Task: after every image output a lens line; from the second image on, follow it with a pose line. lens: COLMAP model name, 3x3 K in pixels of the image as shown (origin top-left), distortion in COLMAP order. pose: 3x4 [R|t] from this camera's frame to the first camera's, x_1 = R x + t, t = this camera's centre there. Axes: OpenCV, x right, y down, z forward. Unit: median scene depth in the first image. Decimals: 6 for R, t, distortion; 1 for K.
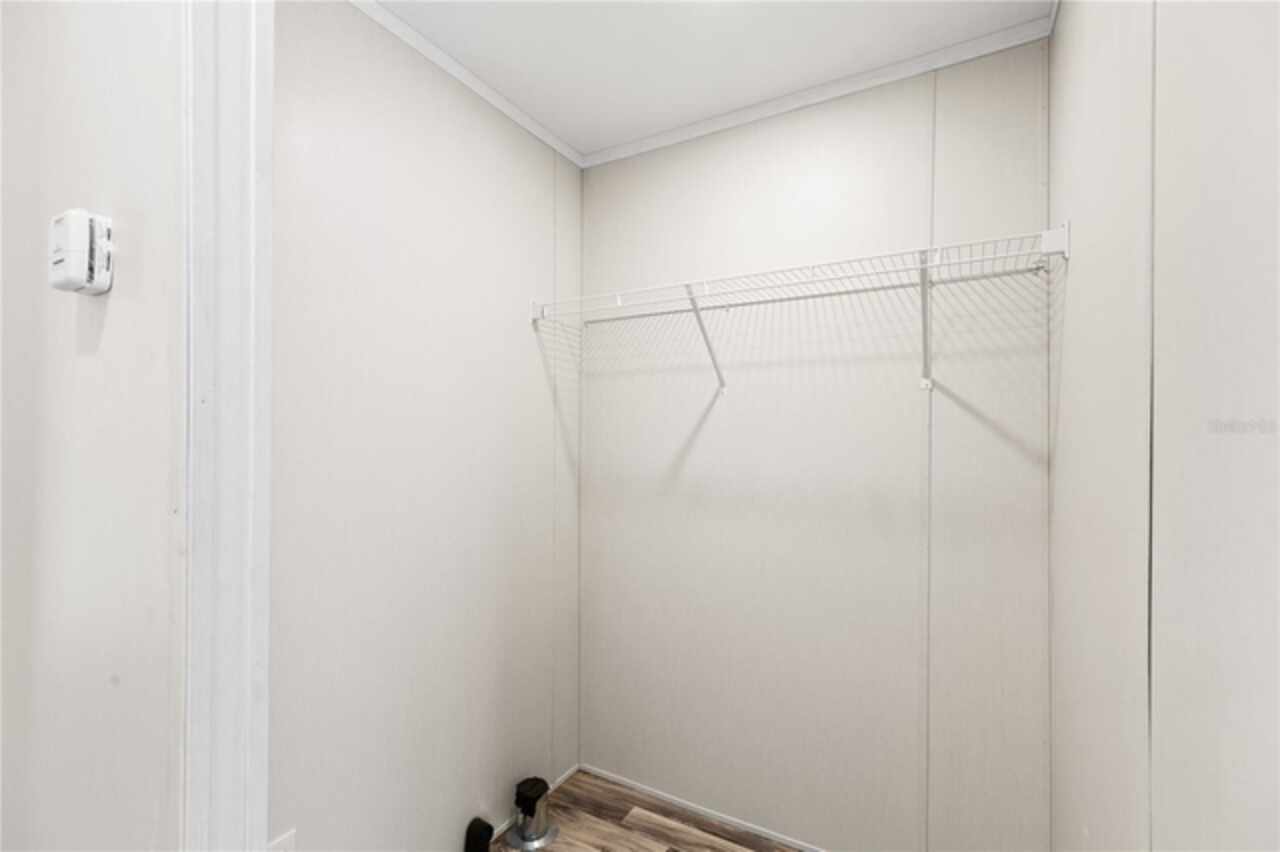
lens RADIAL K [[584.2, 0, 639.0], [0, 584.2, 431.2], [0, 0, 1]] dist [0.003267, 0.004552]
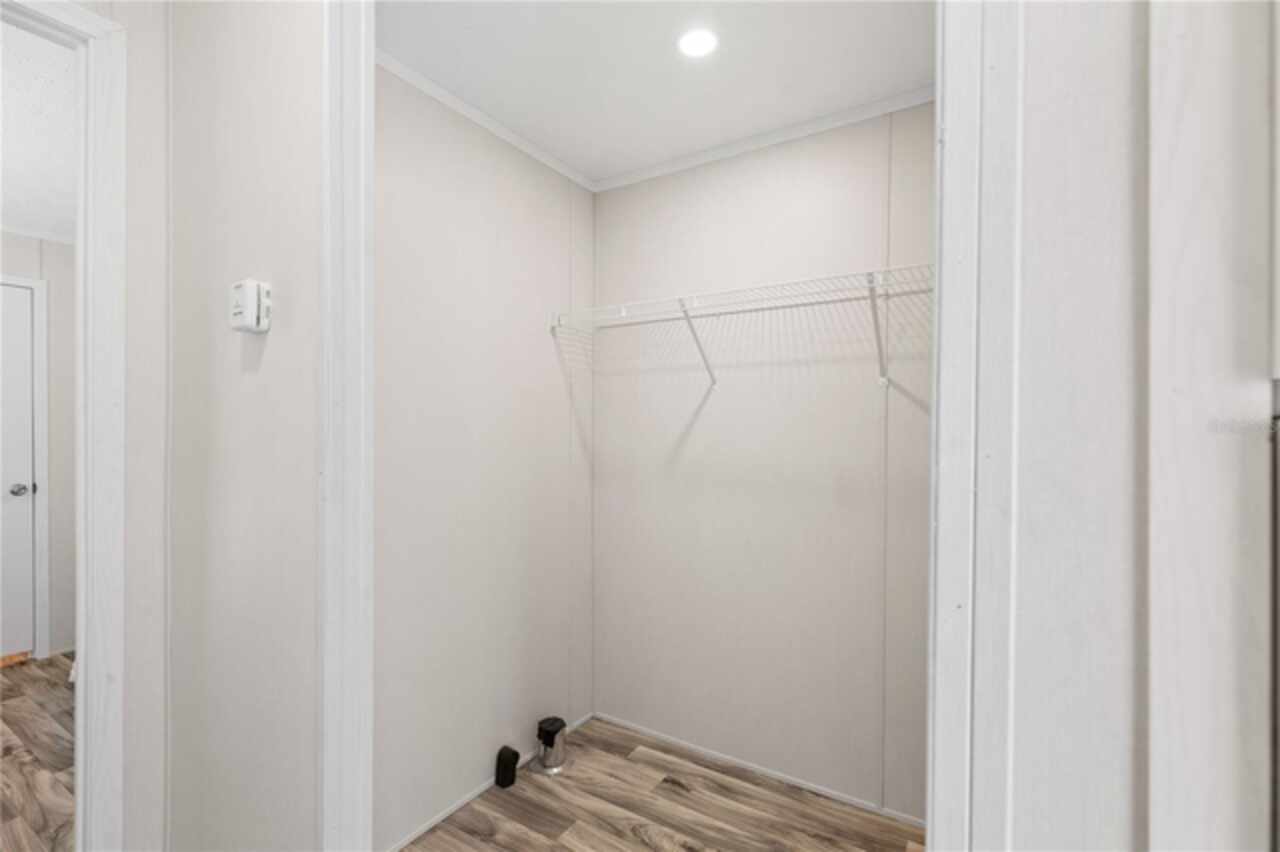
lens RADIAL K [[584.2, 0, 635.3], [0, 584.2, 422.4], [0, 0, 1]] dist [0.003267, 0.004552]
pose [[0.998941, -0.003111, -0.045900, 0.043065], [0.003097, 0.999995, -0.000396, -0.000229], [0.045901, 0.000253, 0.998946, -0.175311]]
